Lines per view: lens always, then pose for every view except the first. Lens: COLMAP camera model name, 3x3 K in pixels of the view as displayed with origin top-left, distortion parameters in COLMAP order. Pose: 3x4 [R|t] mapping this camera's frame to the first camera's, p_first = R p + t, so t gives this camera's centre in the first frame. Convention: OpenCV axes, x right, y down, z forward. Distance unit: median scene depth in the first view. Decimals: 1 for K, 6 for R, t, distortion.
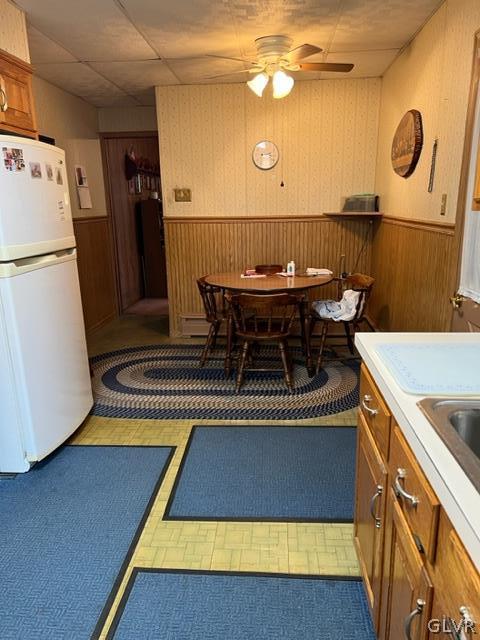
lens RADIAL K [[464.9, 0, 248.1], [0, 464.9, 325.3], [0, 0, 1]] dist [0.061382, -0.083395]
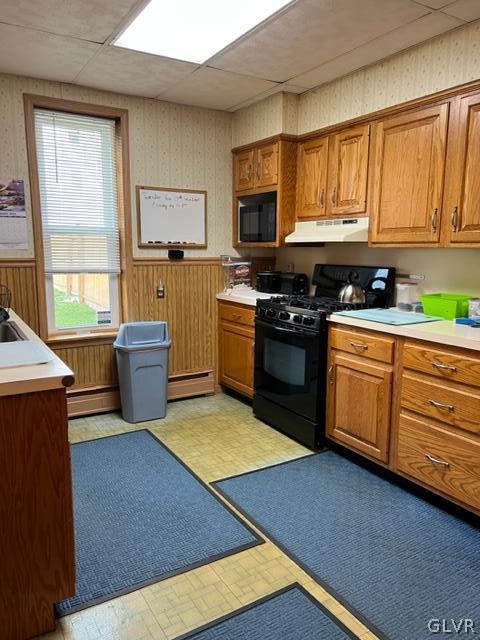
lens RADIAL K [[468.7, 0, 235.9], [0, 468.7, 319.2], [0, 0, 1]] dist [0.068632, -0.077883]
pose [[-0.822749, 0.101663, -0.559239, 0.209496], [-0.134015, 0.921442, 0.364671, -0.204866], [0.552380, 0.374979, -0.744491, 0.818399]]
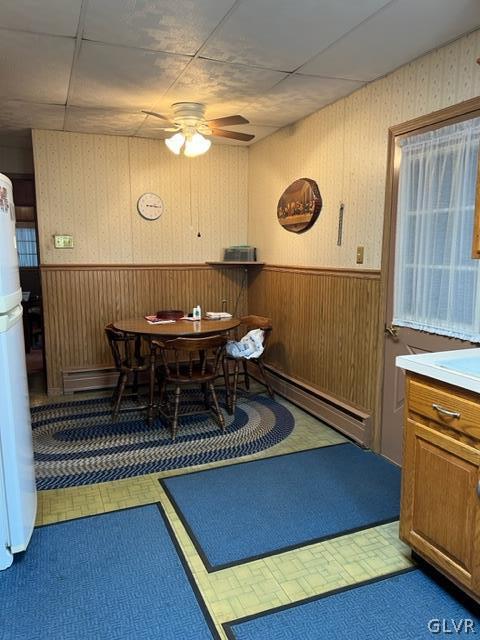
lens RADIAL K [[468.7, 0, 235.9], [0, 468.7, 319.2], [0, 0, 1]] dist [0.068632, -0.077883]
pose [[0.902358, -0.043544, 0.428783, -0.302436], [0.093974, 0.990824, -0.097146, 0.001659], [-0.420618, 0.127955, 0.898169, 0.025231]]
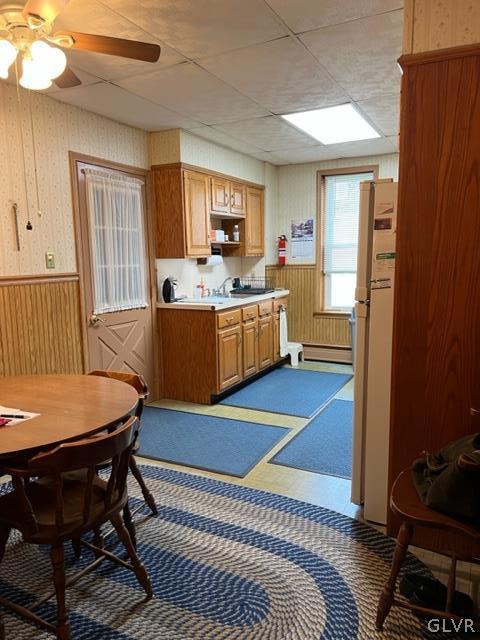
lens RADIAL K [[468.7, 0, 235.9], [0, 468.7, 319.2], [0, 0, 1]] dist [0.068632, -0.077883]
pose [[-0.912628, -0.023218, 0.408132, -0.401561], [0.135265, 0.924995, 0.355088, -0.351799], [-0.385764, 0.379269, -0.841036, 1.379516]]
